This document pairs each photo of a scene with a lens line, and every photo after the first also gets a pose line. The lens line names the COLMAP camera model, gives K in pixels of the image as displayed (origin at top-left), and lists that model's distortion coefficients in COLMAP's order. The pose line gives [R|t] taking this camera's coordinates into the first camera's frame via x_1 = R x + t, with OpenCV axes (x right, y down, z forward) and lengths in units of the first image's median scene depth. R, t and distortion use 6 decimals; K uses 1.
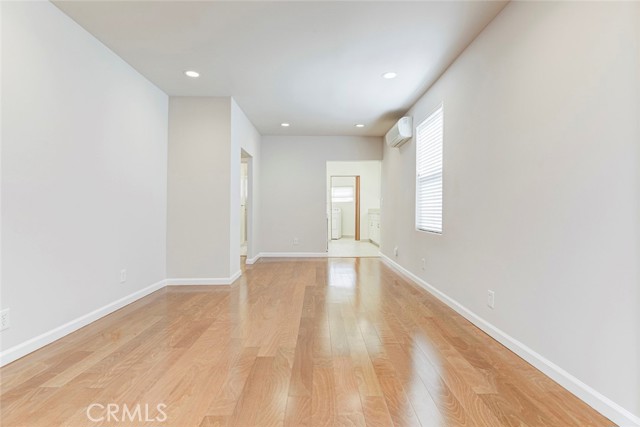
lens RADIAL K [[295.3, 0, 313.7], [0, 295.3, 208.7], [0, 0, 1]] dist [-0.002898, -0.001219]
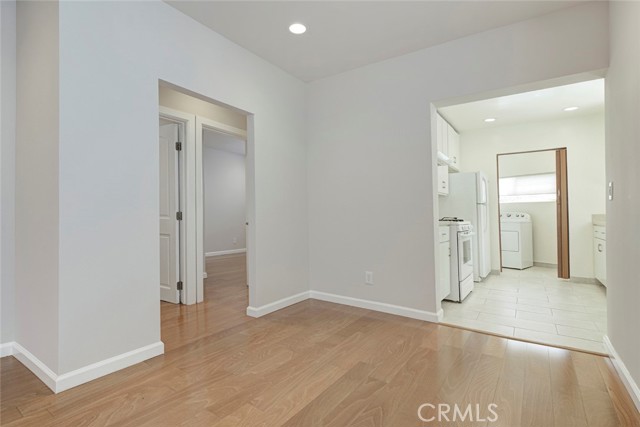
lens RADIAL K [[295.3, 0, 318.0], [0, 295.3, 206.0], [0, 0, 1]] dist [-0.002898, -0.001219]
pose [[0.816403, -0.021574, -0.577079, 0.099390], [0.001683, 0.999387, -0.034981, 0.002986], [0.577480, 0.027587, 0.815939, 0.357255]]
